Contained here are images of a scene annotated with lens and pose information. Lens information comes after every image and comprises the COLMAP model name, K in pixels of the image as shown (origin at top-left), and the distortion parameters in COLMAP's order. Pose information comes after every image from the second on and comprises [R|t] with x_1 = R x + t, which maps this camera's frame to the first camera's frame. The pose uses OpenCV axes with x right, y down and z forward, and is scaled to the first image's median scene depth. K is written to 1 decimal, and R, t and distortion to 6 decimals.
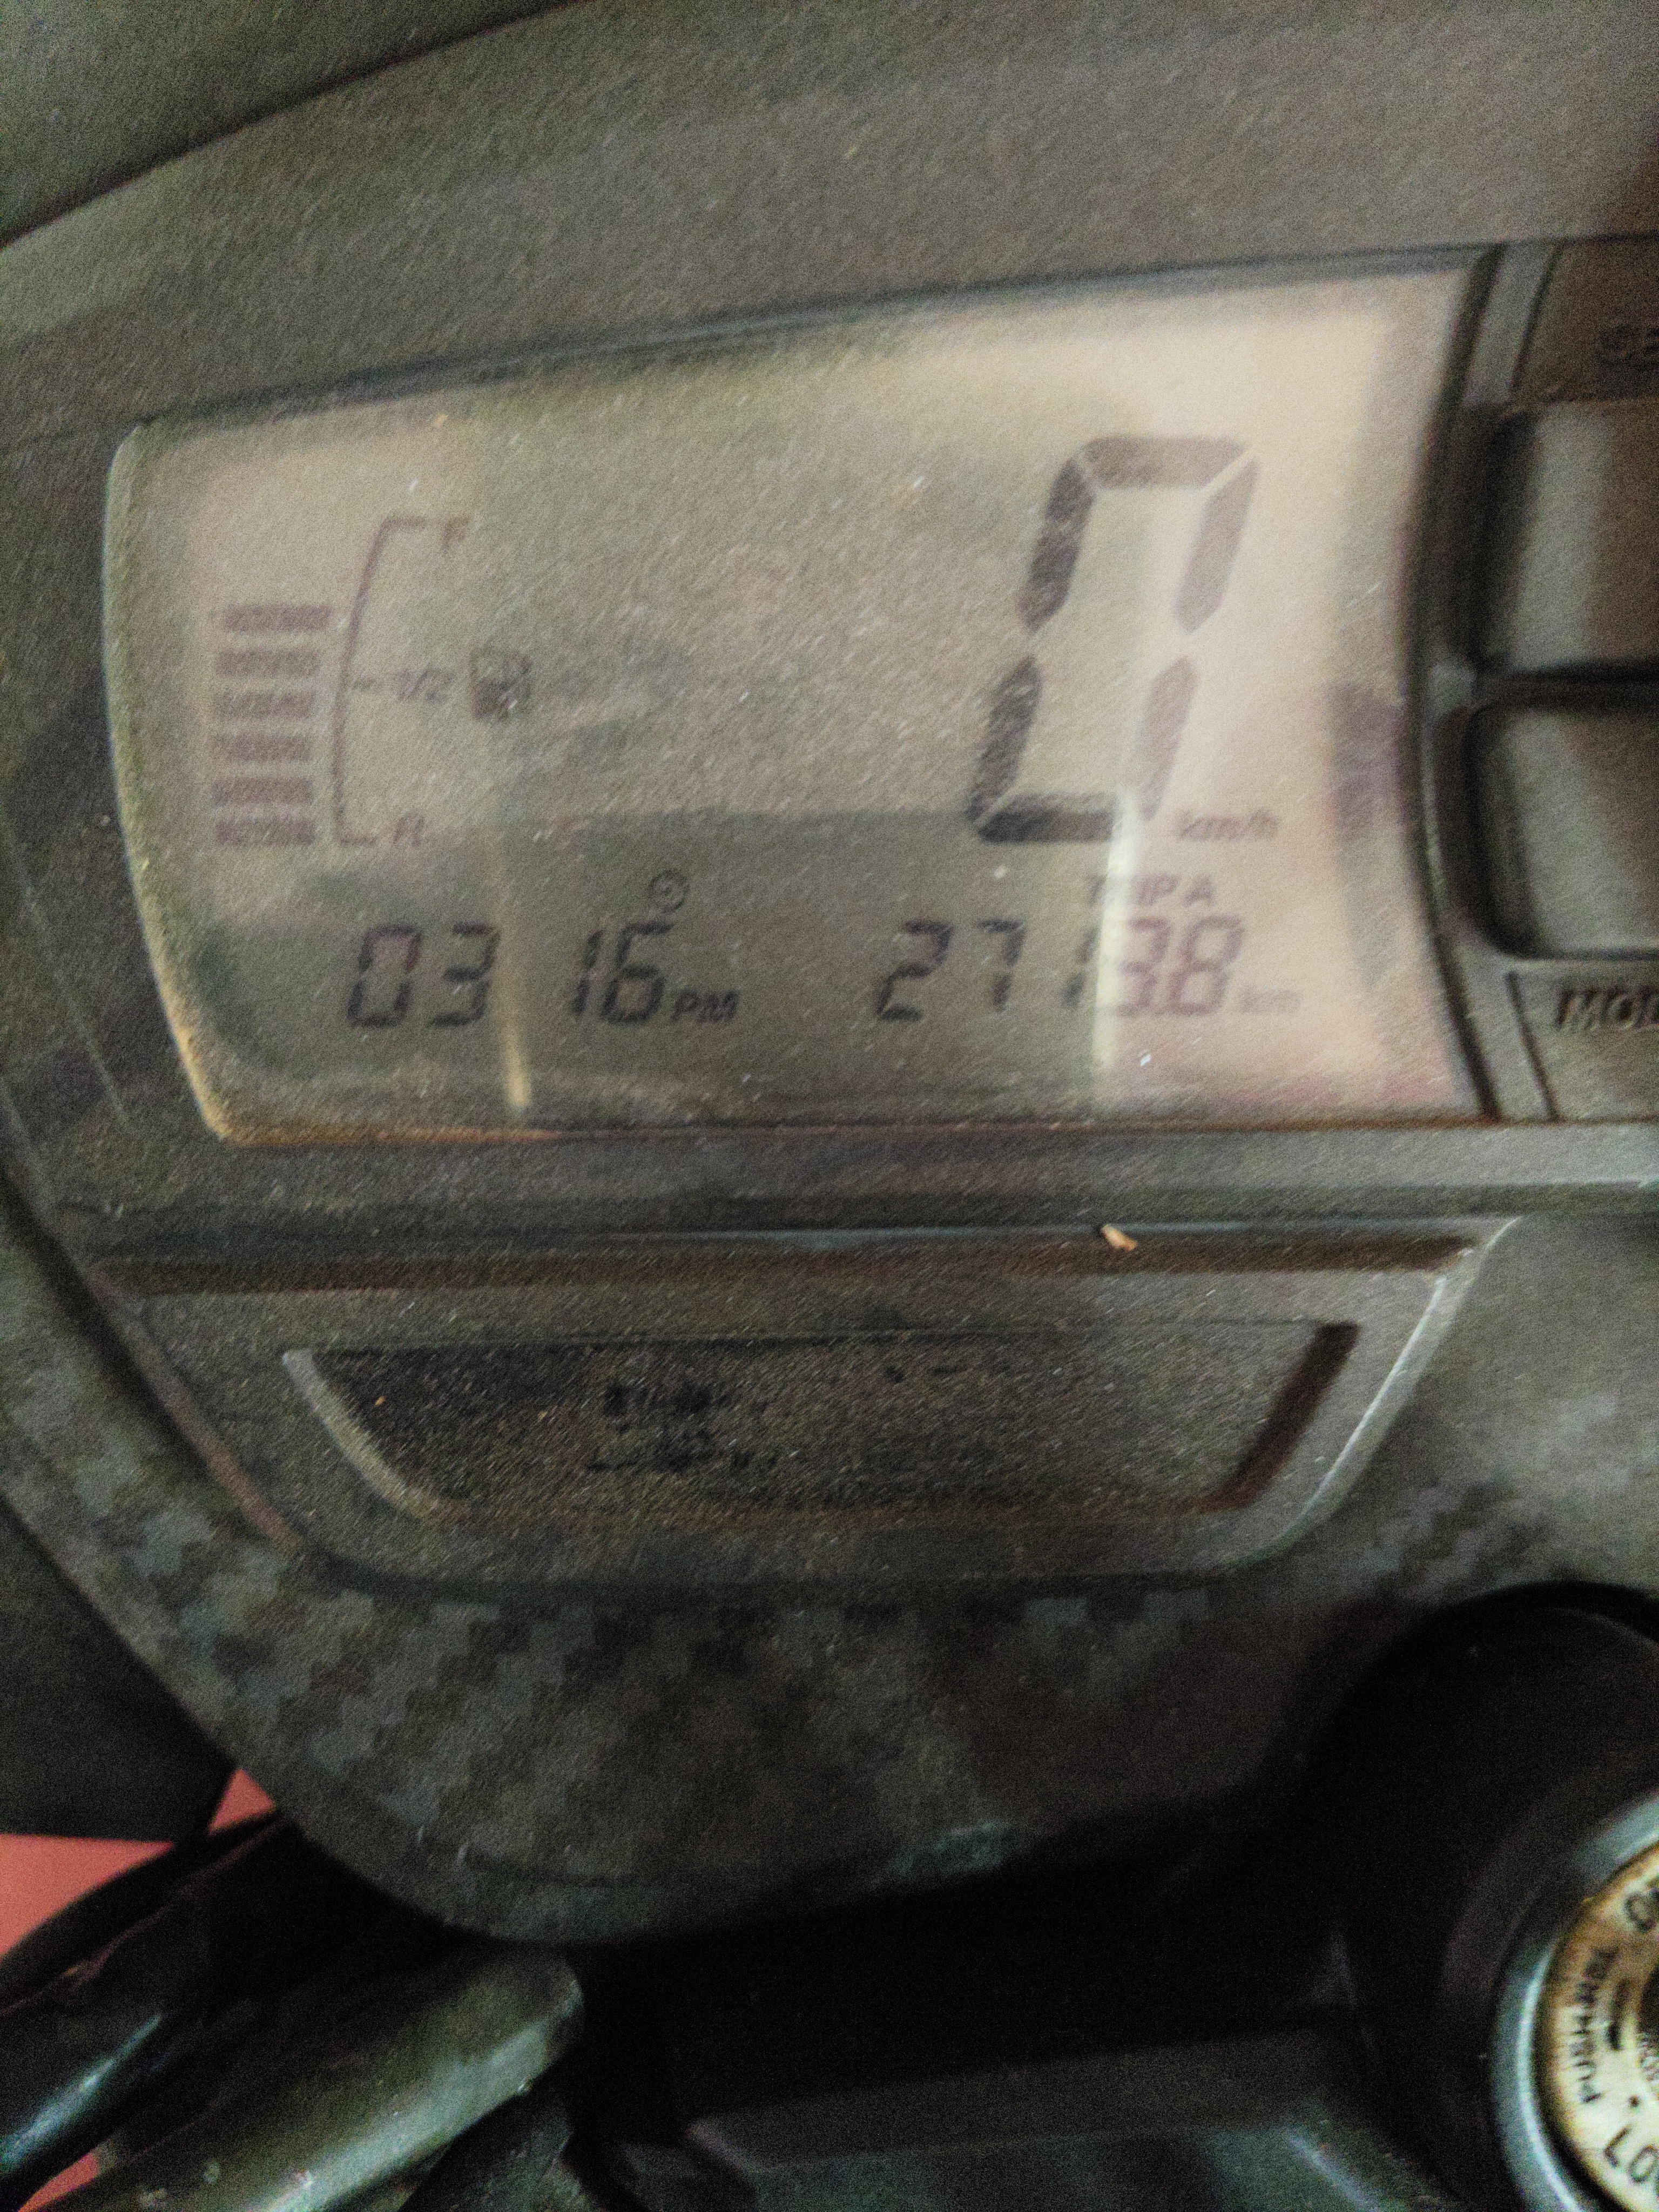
lens RADIAL K [[1620.7, 0, 818.0], [0, 1620.7, 1108.1], [0, 0, 1]] dist [-0.024958, -0.049316]
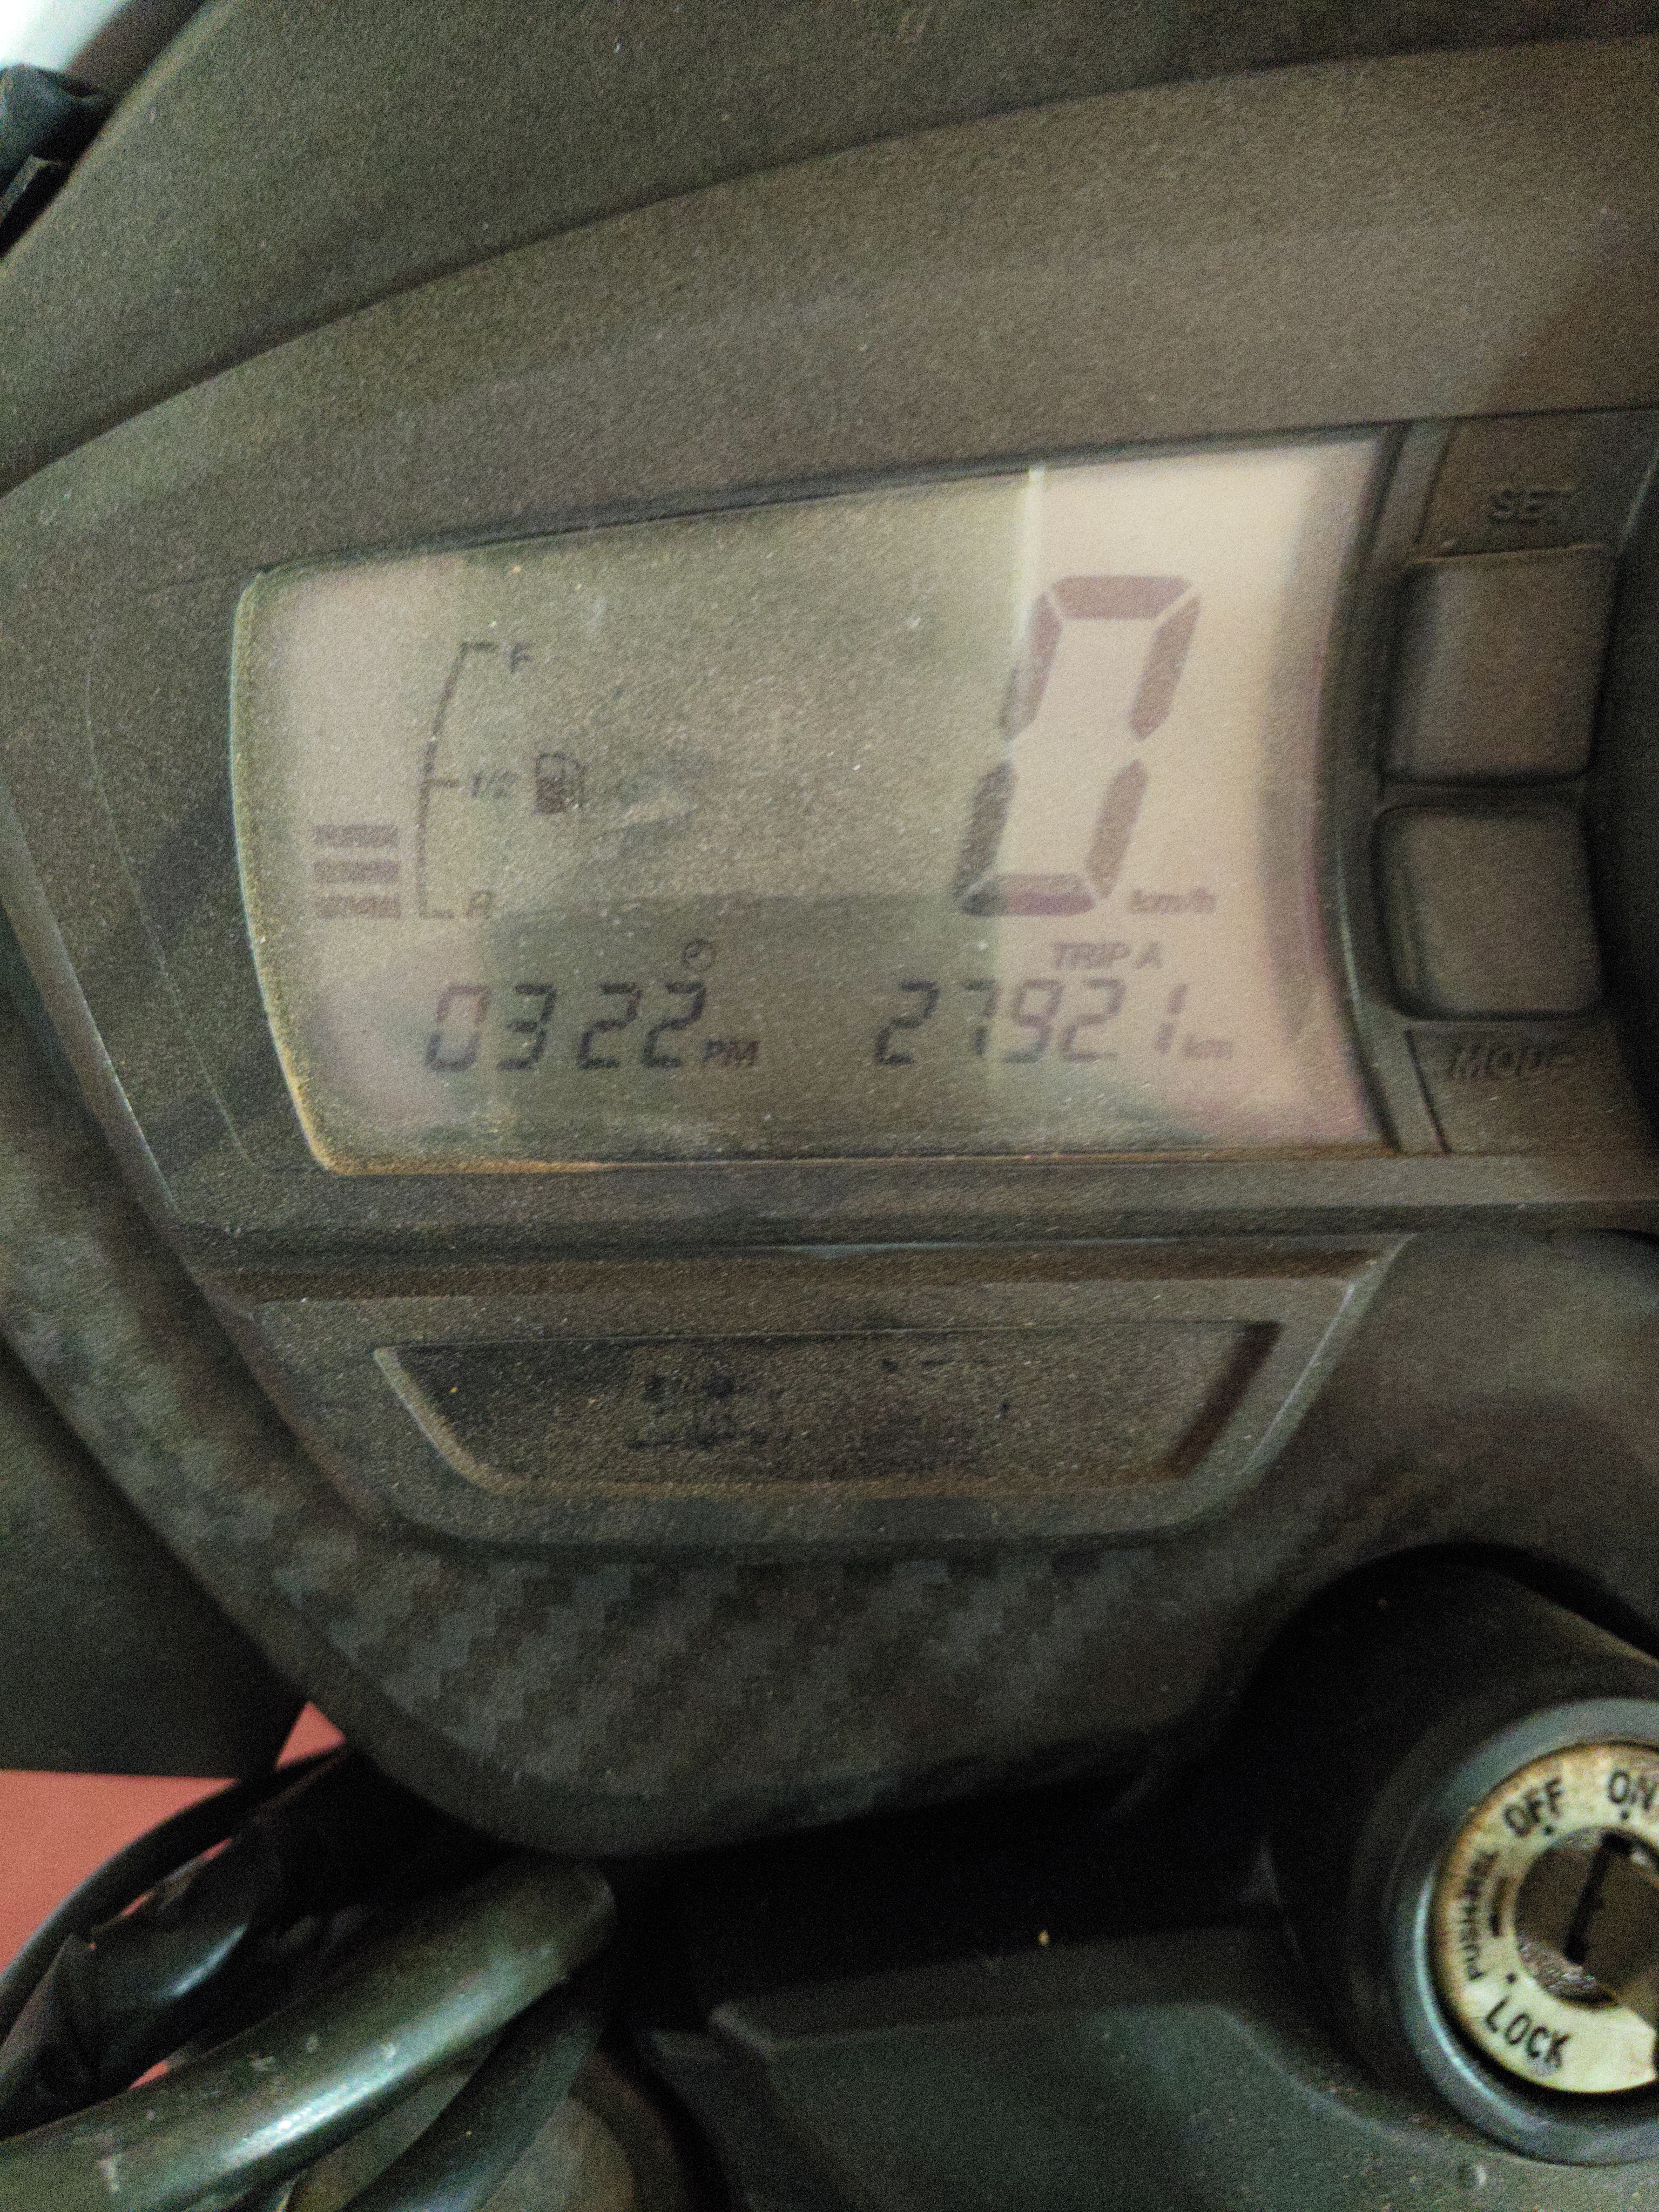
lens RADIAL K [[1563.6, 0, 804.8], [0, 1563.6, 1104.9], [0, 0, 1]] dist [-0.016840, -0.042239]
pose [[0.999815, 0.001395, 0.019193, -0.037893], [-0.001570, 0.999958, 0.009064, -0.037471], [-0.019180, -0.009093, 0.999775, -0.140854]]
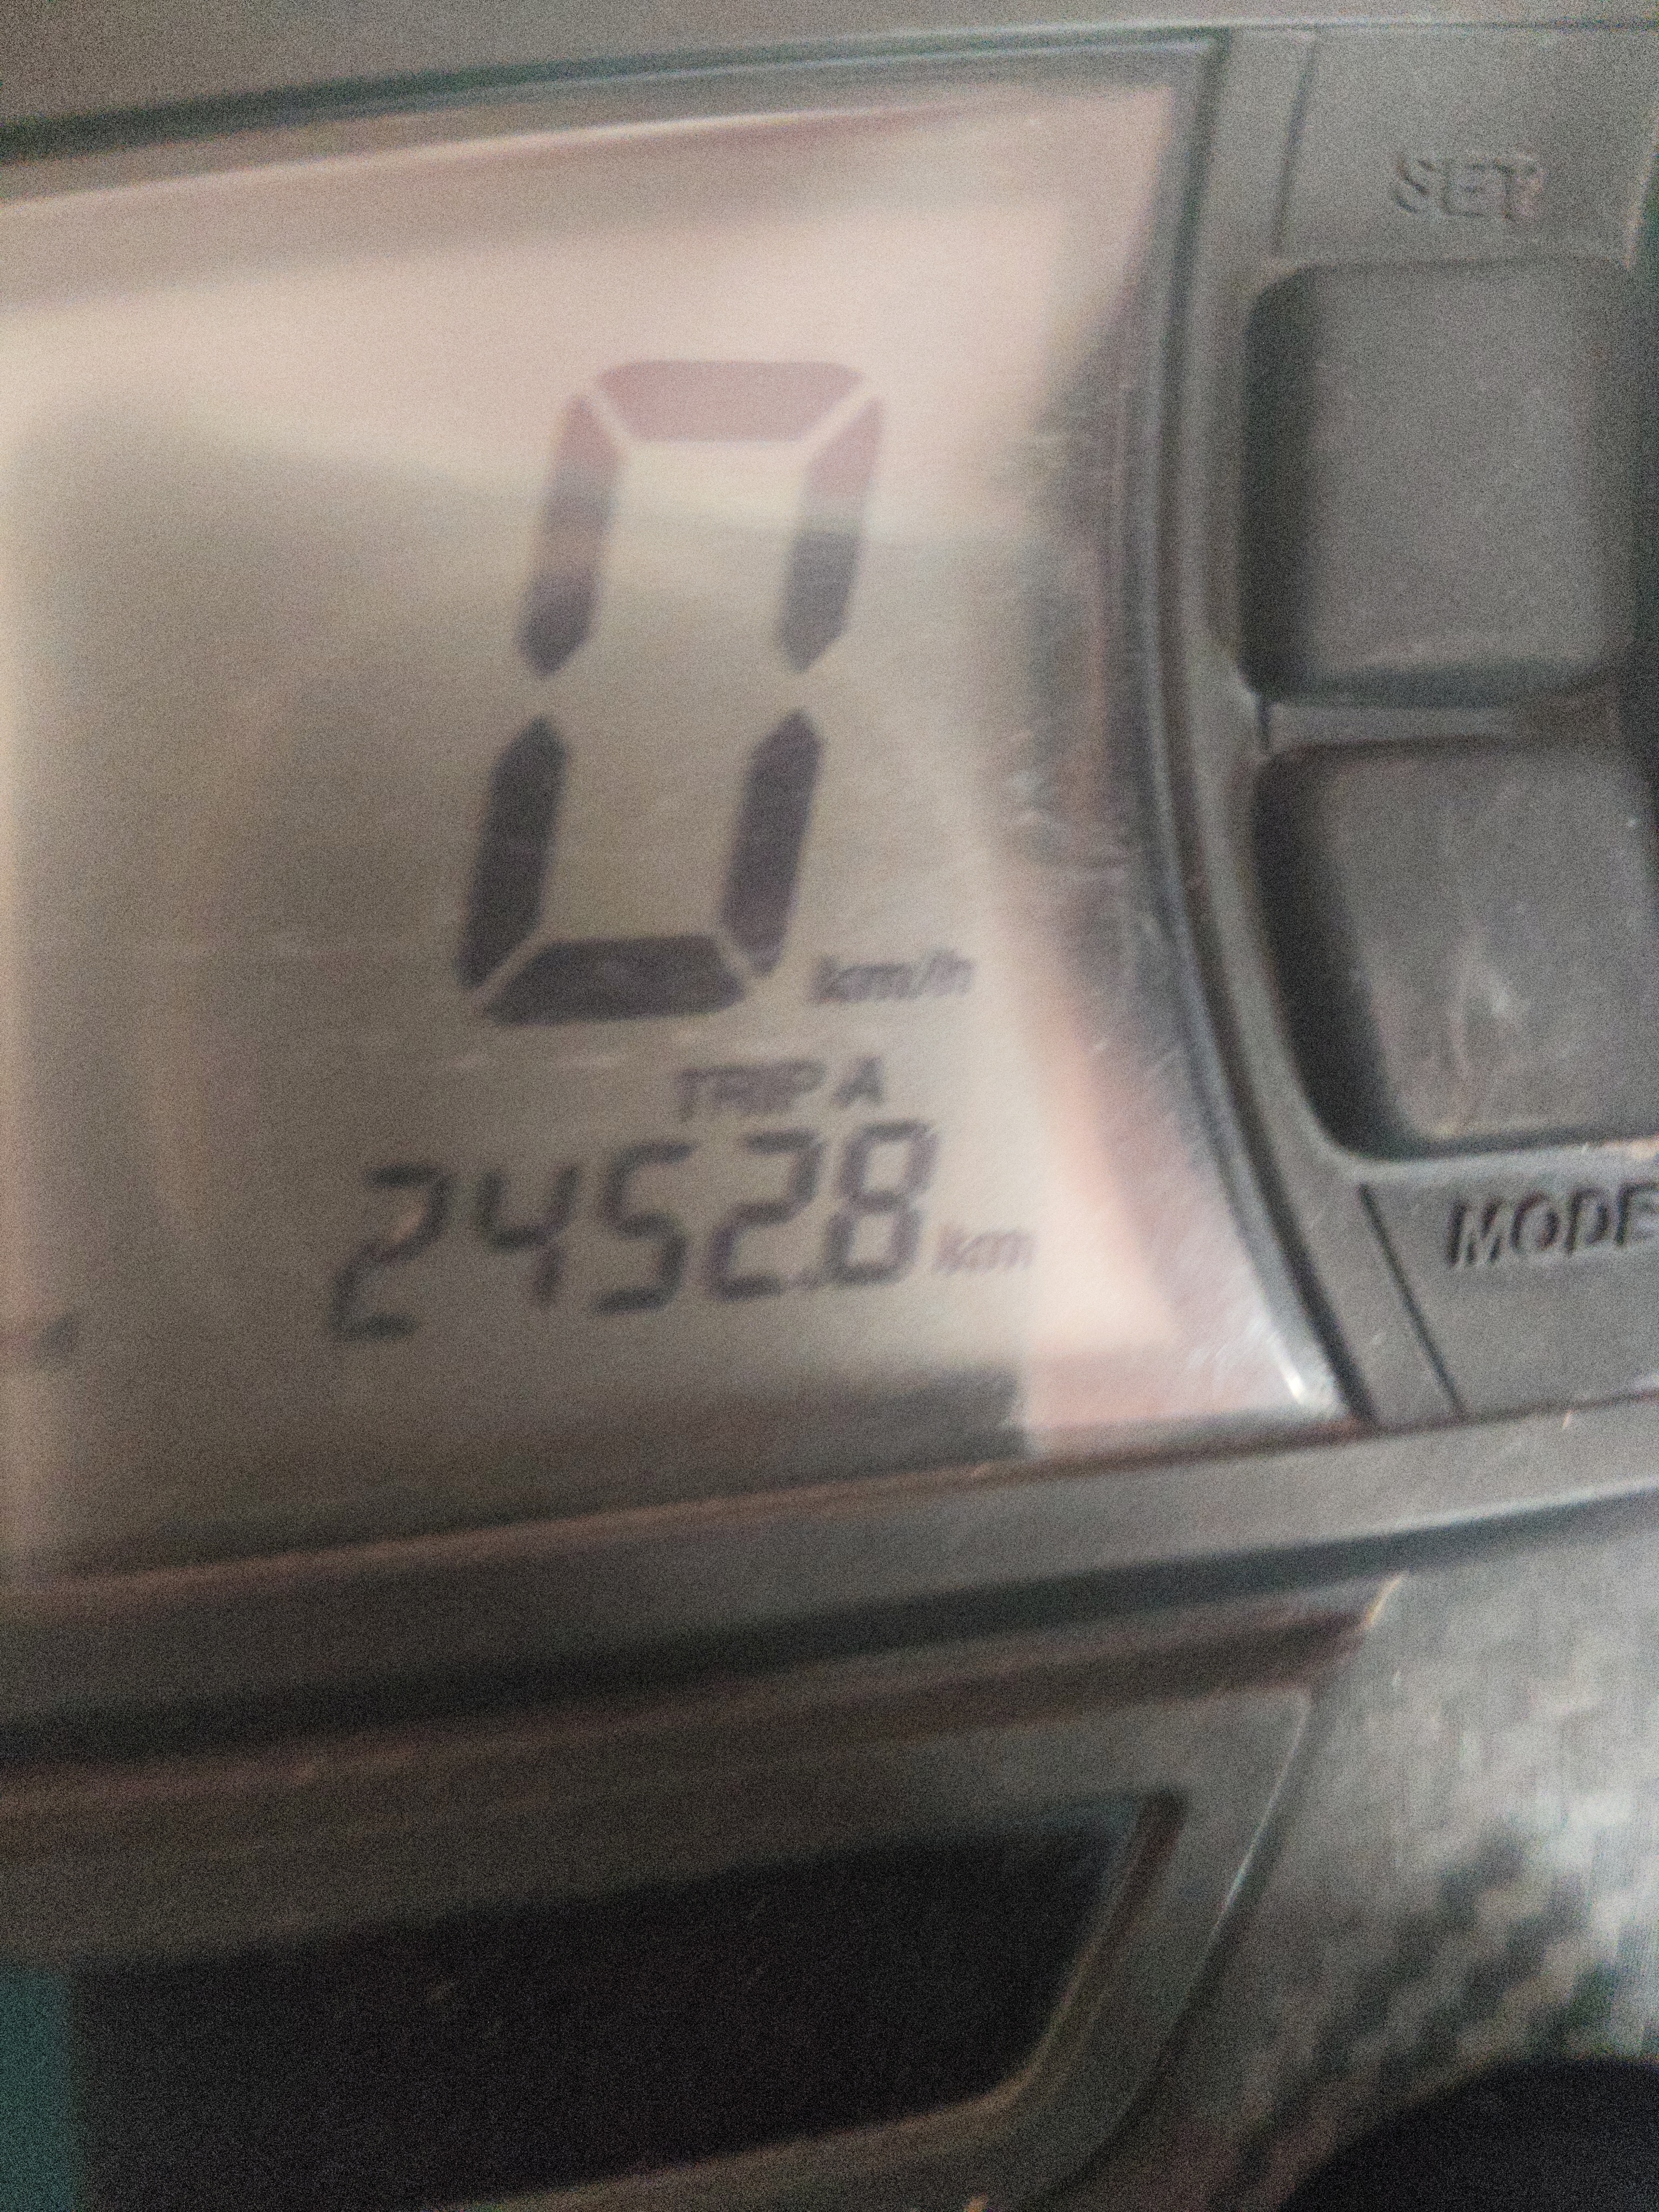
lens RADIAL K [[1620.7, 0, 810.0], [0, 1620.7, 1115.9], [0, 0, 1]] dist [-0.024958, -0.049316]
pose [[0.983771, -0.072001, 0.164347, 0.120880], [0.088732, 0.991338, -0.096832, -0.066920], [-0.155951, 0.109844, 0.981638, 0.416030]]
